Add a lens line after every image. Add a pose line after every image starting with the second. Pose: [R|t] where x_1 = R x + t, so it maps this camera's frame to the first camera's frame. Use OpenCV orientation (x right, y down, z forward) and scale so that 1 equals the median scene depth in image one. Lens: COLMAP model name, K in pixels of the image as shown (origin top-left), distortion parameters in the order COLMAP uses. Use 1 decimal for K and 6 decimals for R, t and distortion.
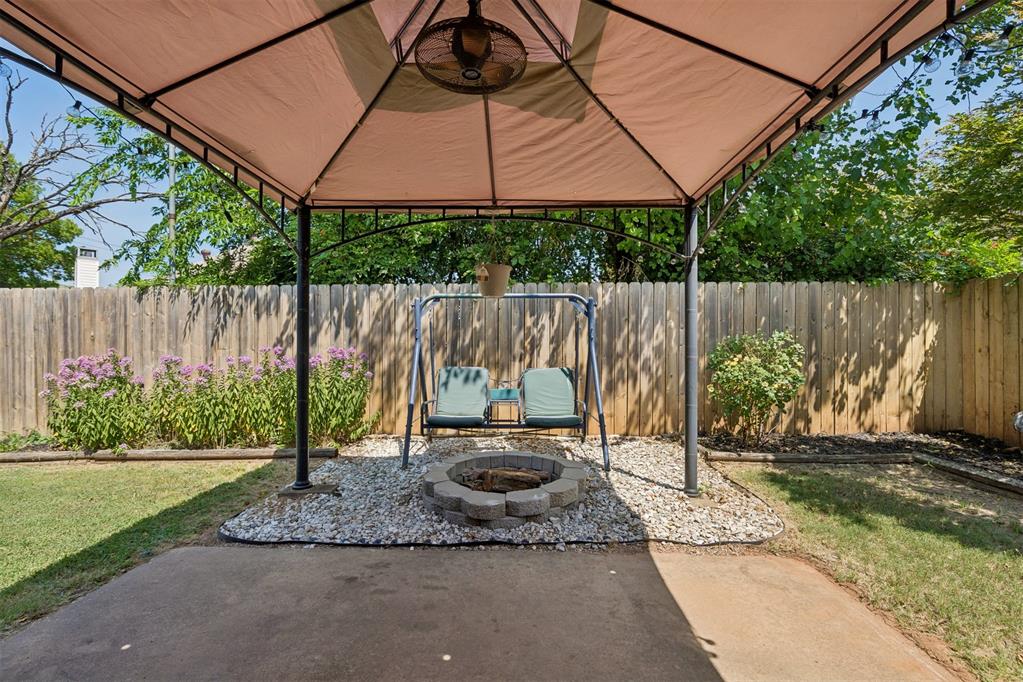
lens RADIAL K [[466.3, 0, 513.2], [0, 466.3, 343.3], [0, 0, 1]] dist [-0.009812, 0.000378]
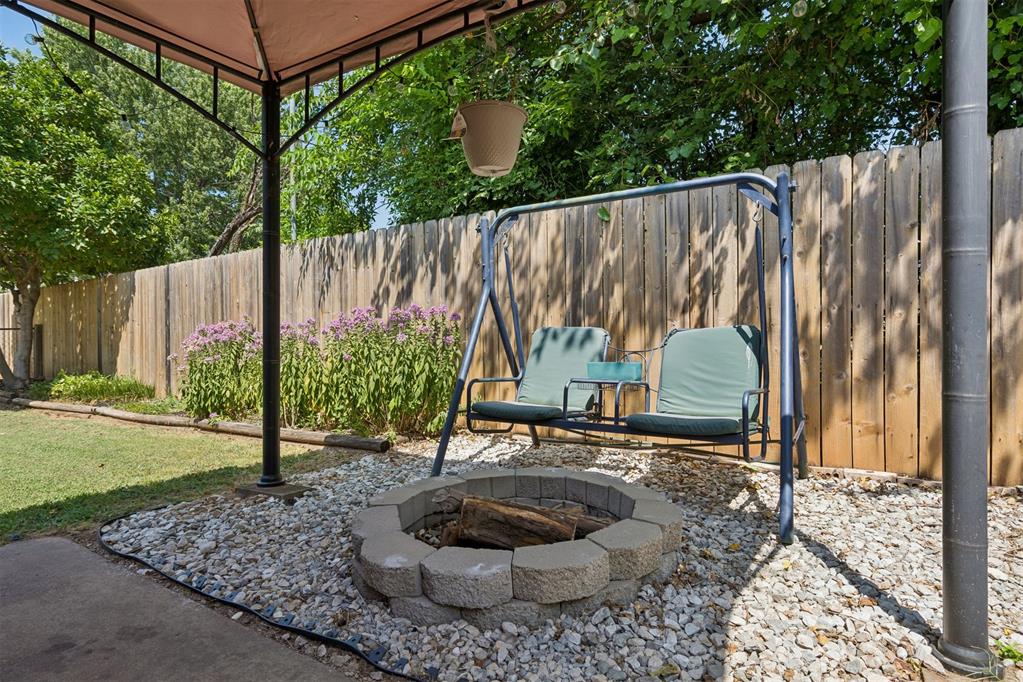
lens RADIAL K [[583.8, 0, 514.2], [0, 583.8, 314.0], [0, 0, 1]] dist [-0.002372, 0.001124]
pose [[0.842019, -0.023397, -0.538941, 0.313186], [0.003920, 0.999298, -0.037258, 0.085267], [0.539434, 0.029259, 0.841519, 0.433347]]
